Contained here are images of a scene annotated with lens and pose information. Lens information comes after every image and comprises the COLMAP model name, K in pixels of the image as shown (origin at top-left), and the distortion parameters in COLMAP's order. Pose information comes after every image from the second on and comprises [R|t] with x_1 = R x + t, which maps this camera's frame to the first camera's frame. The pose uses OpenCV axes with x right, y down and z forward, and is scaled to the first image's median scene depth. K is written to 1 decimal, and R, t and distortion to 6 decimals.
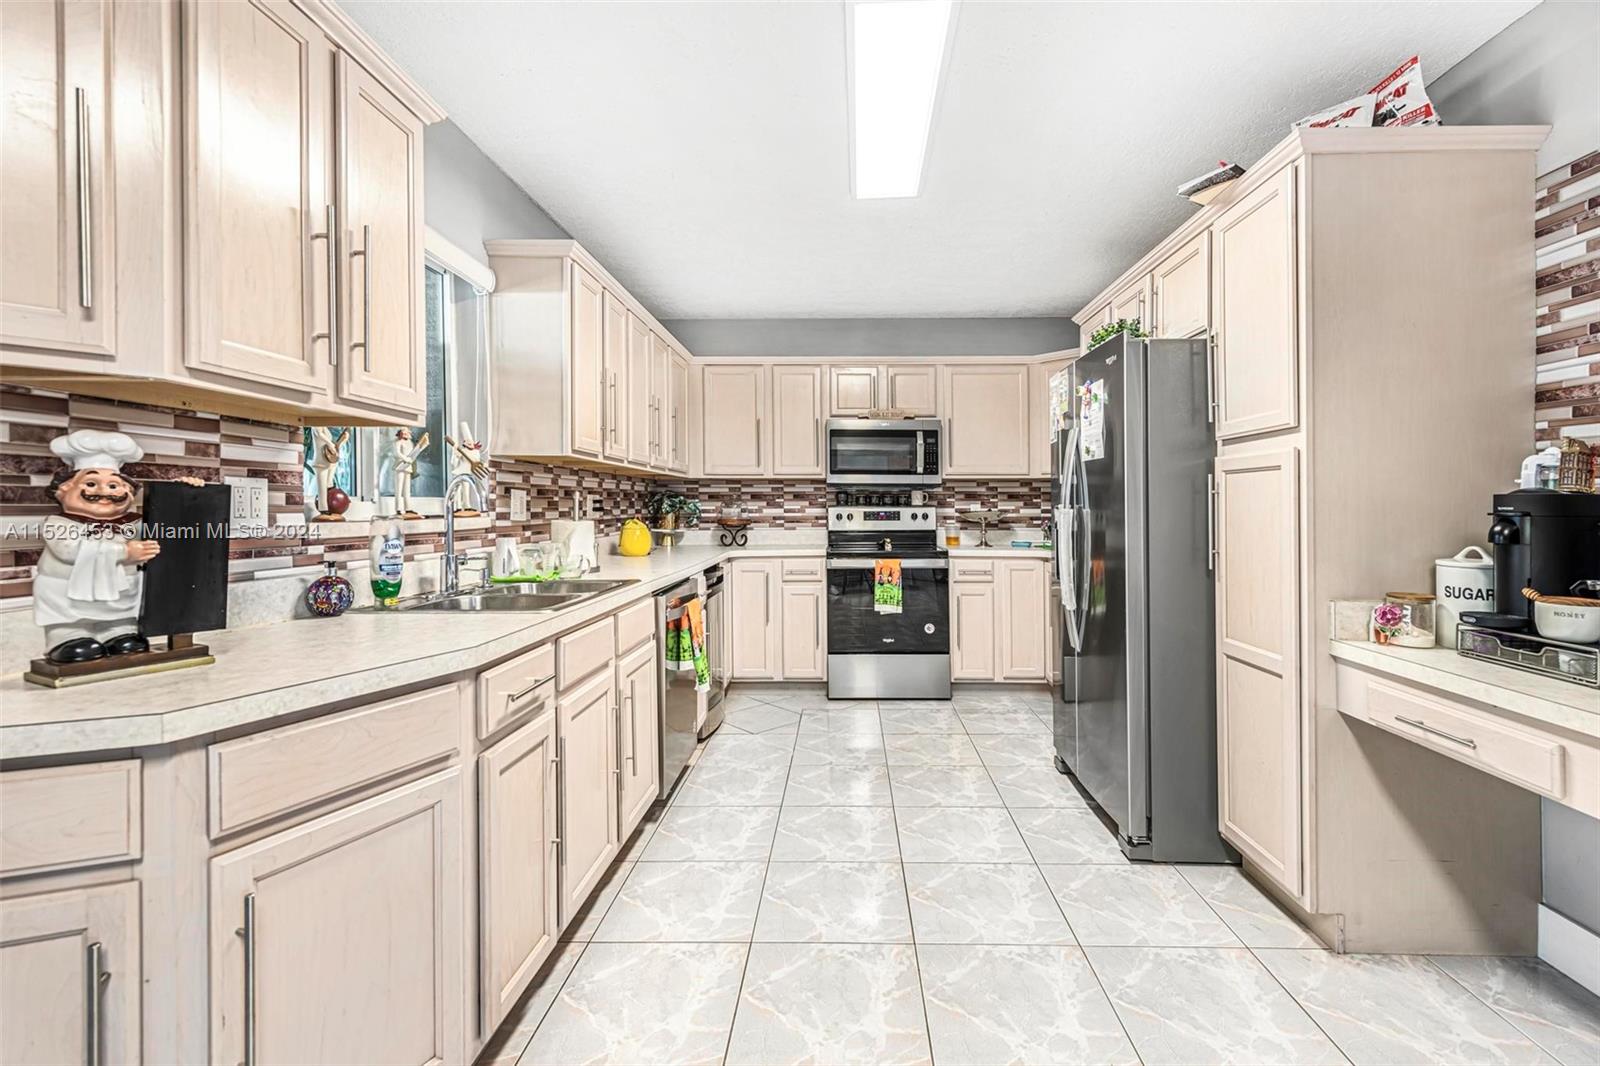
lens RADIAL K [[742.5, 0, 828.1], [0, 742.5, 501.0], [0, 0, 1]] dist [0.016238, -0.000102]
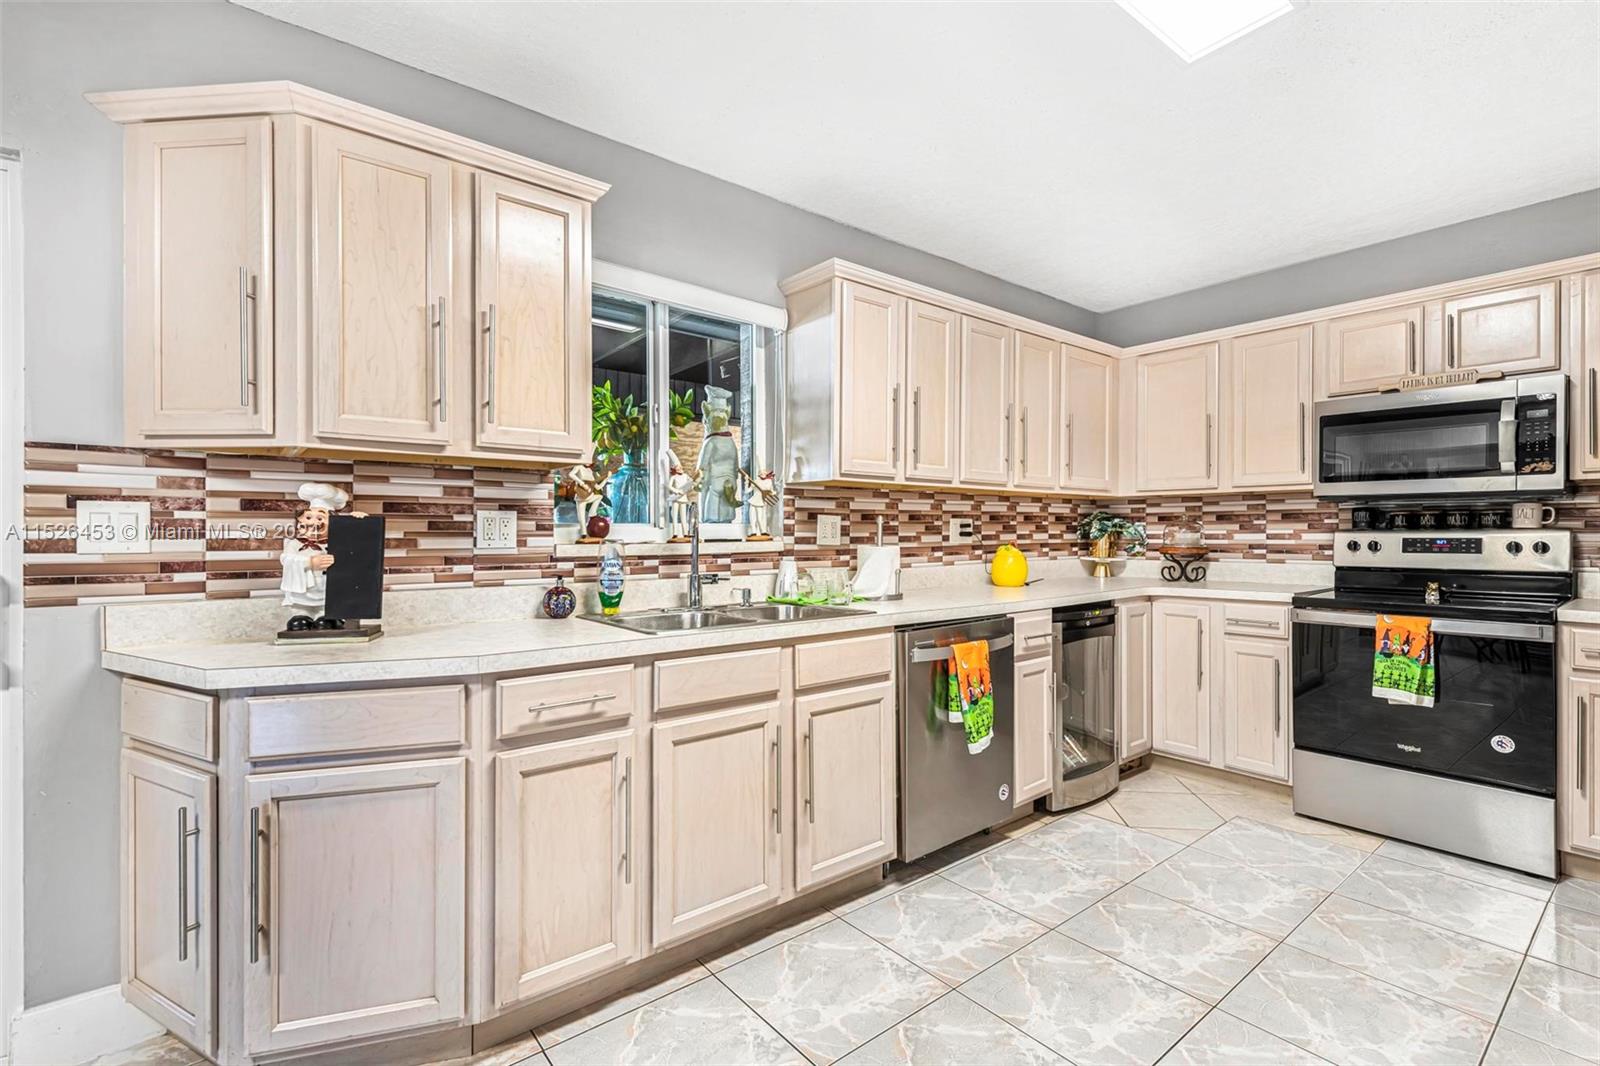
lens RADIAL K [[724.5, 0, 800.0], [0, 724.5, 533.0], [0, 0, 1]] dist [0.014936, -0.000393]
pose [[0.634700, 0.001336, -0.772758, 0.232336], [0.007154, 0.999945, 0.007605, 0.001299], [0.772726, -0.010355, 0.634655, 0.228999]]
